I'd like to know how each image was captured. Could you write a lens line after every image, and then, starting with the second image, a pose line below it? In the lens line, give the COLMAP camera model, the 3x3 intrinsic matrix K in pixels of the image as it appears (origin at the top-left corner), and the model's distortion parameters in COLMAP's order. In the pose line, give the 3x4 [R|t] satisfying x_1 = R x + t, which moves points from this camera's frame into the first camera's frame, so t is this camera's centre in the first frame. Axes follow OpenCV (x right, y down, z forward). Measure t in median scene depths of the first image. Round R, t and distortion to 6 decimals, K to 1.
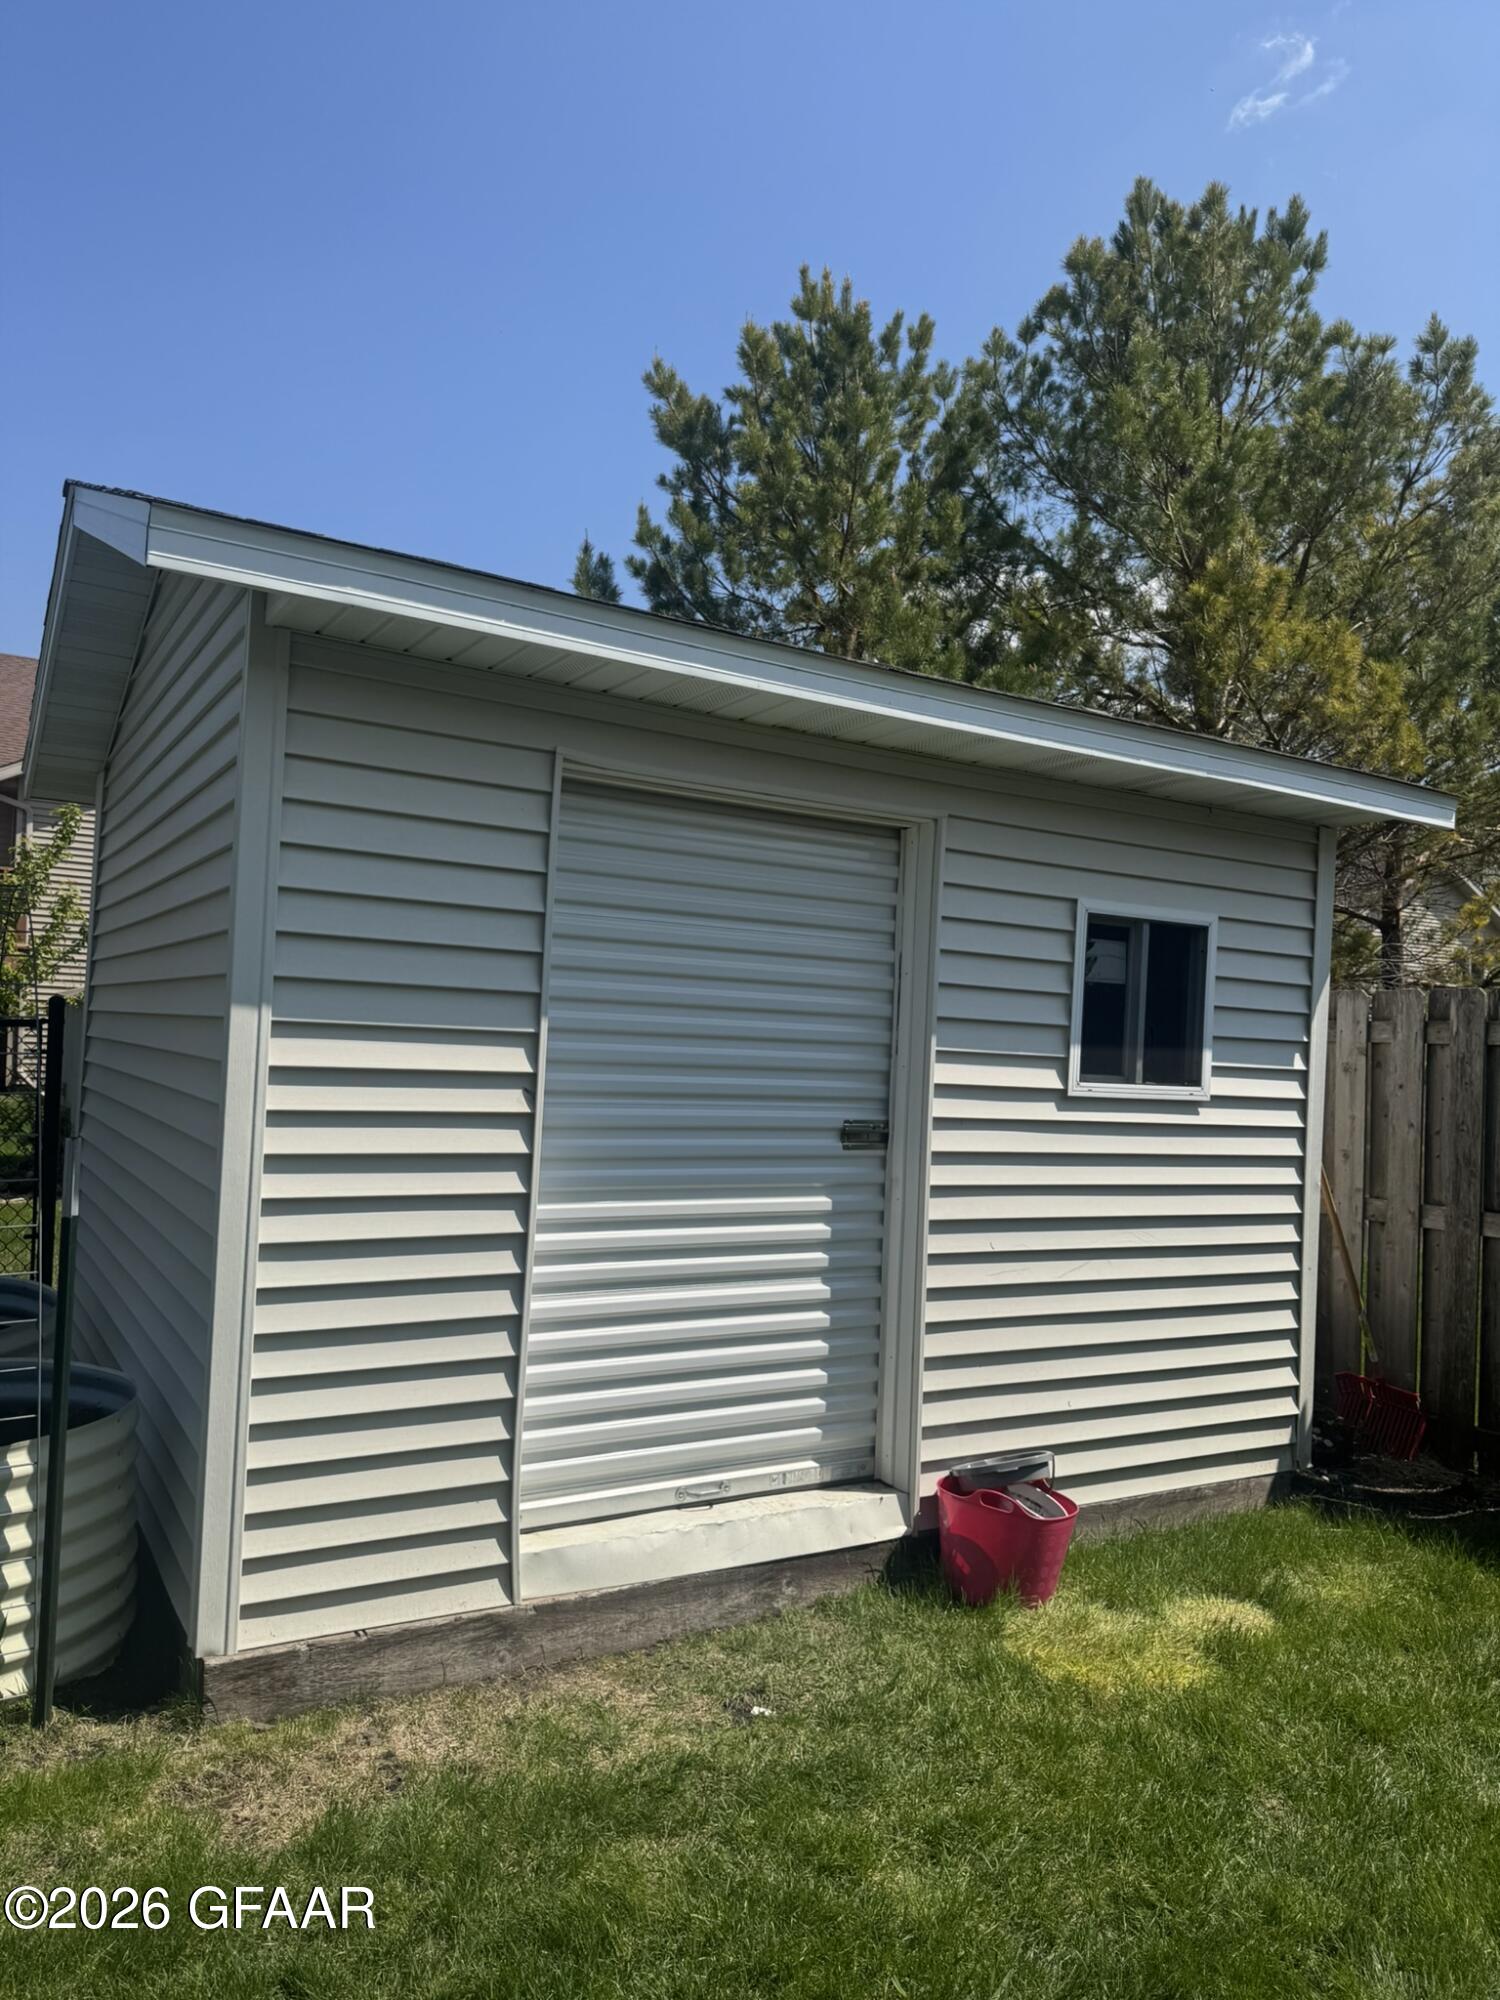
lens RADIAL K [[1390.3, 0, 828.6], [0, 1390.3, 1001.2], [0, 0, 1]] dist [0.063635, -0.081693]
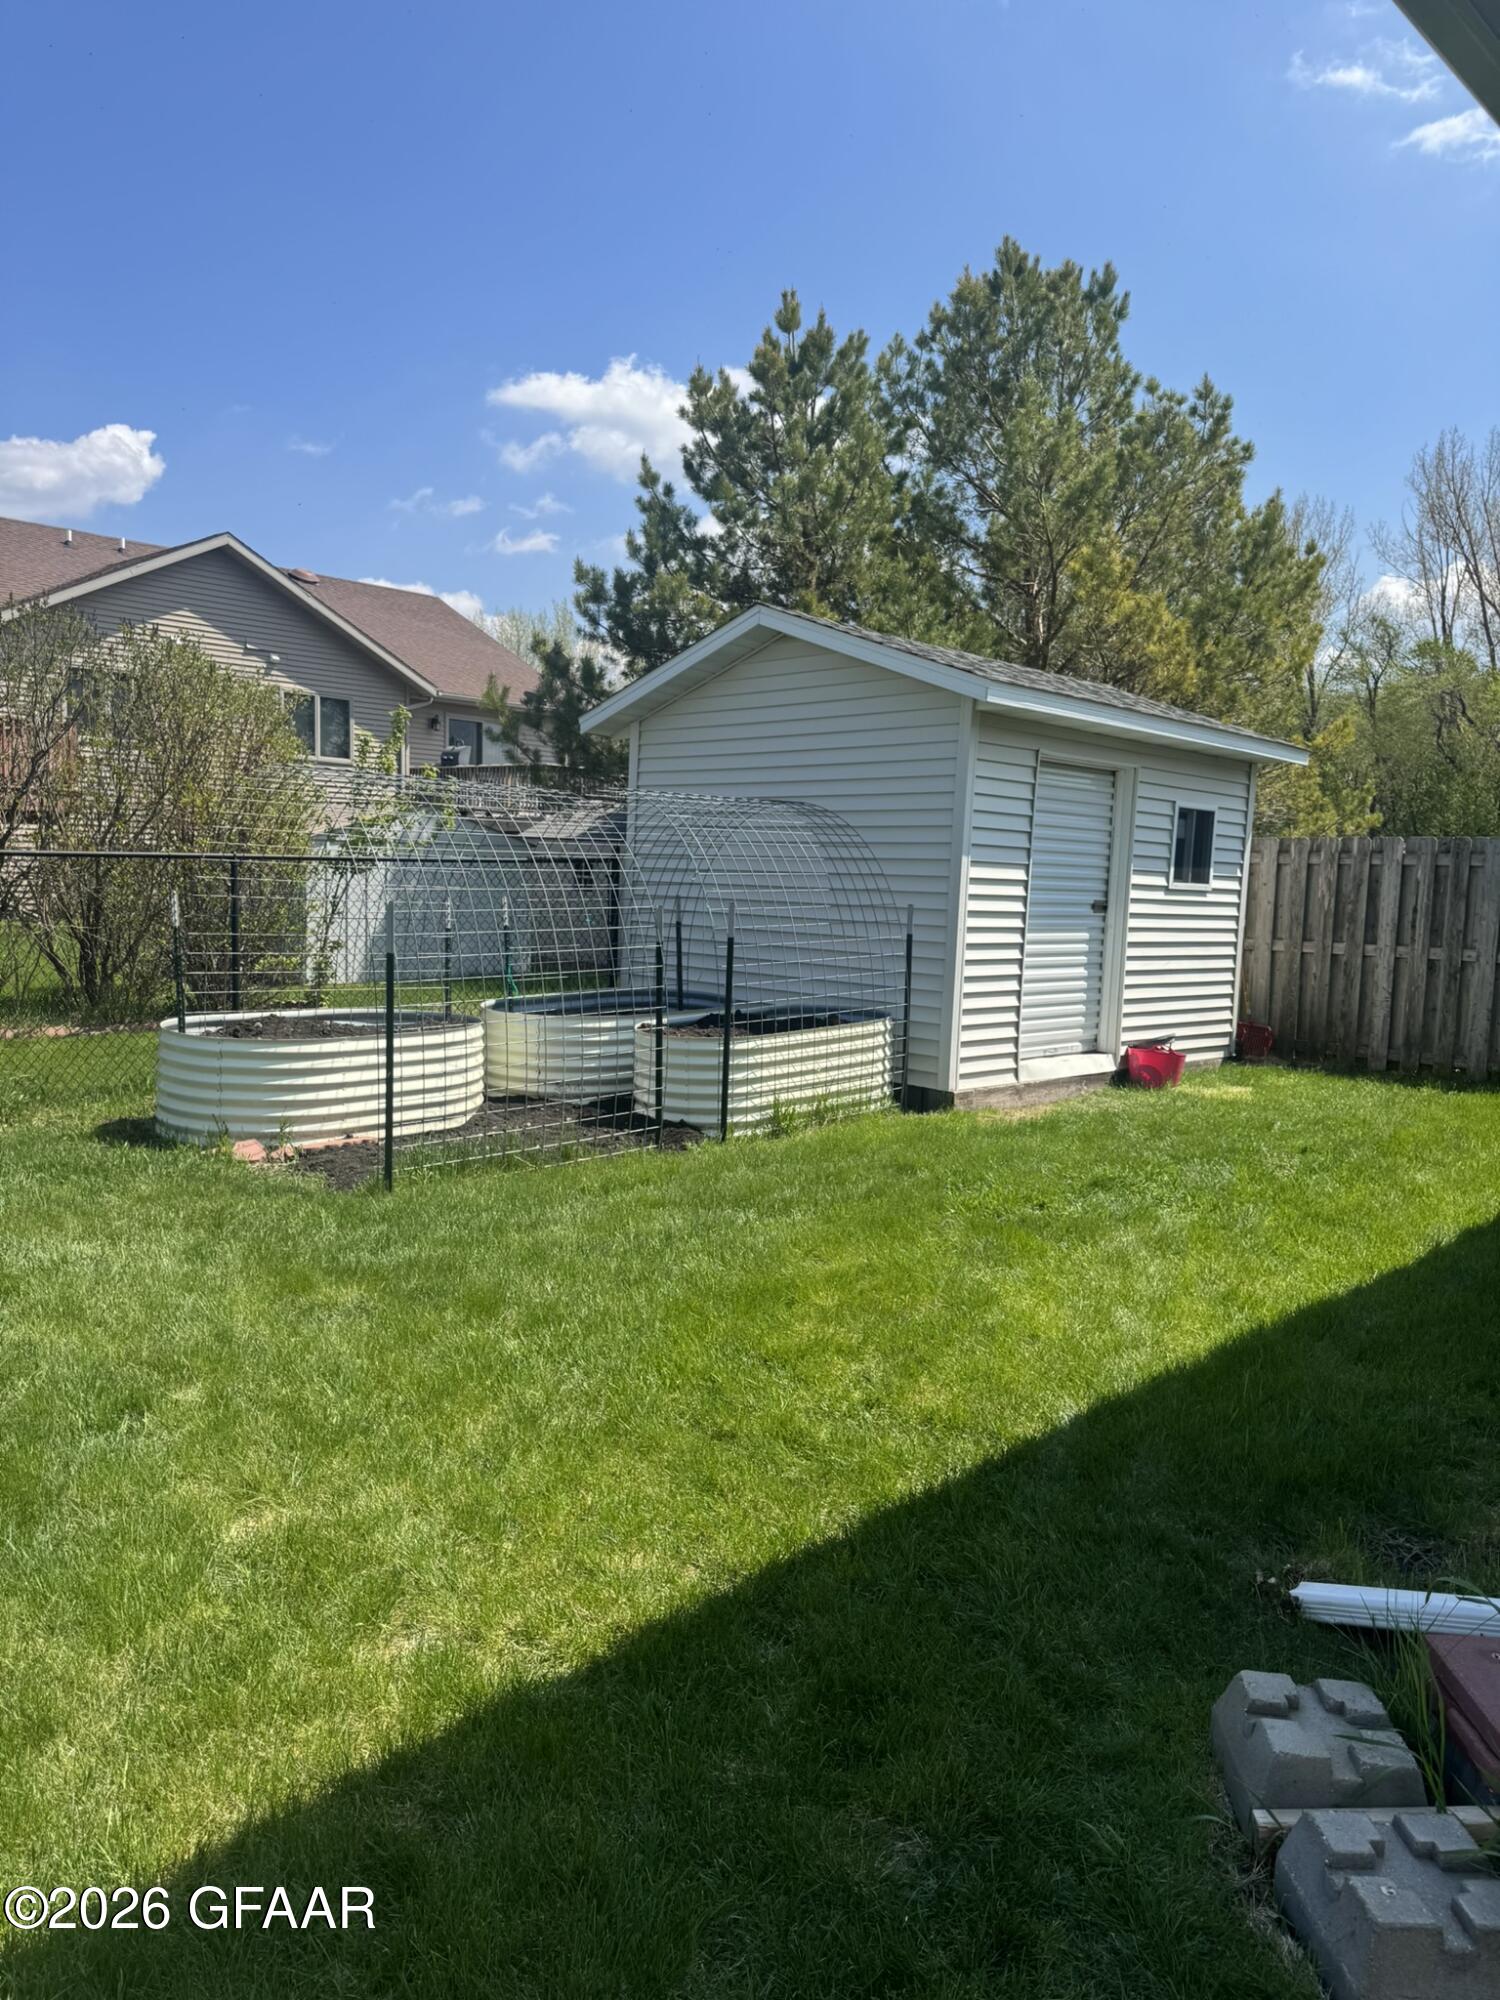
lens RADIAL K [[1390.3, 0, 746.5], [0, 1390.3, 1000.9], [0, 0, 1]] dist [0.063635, -0.081693]
pose [[0.973543, -0.027226, 0.226877, -1.026201], [-0.003240, 0.991132, 0.132843, -0.052052], [-0.228482, -0.130063, 0.964821, -1.075736]]
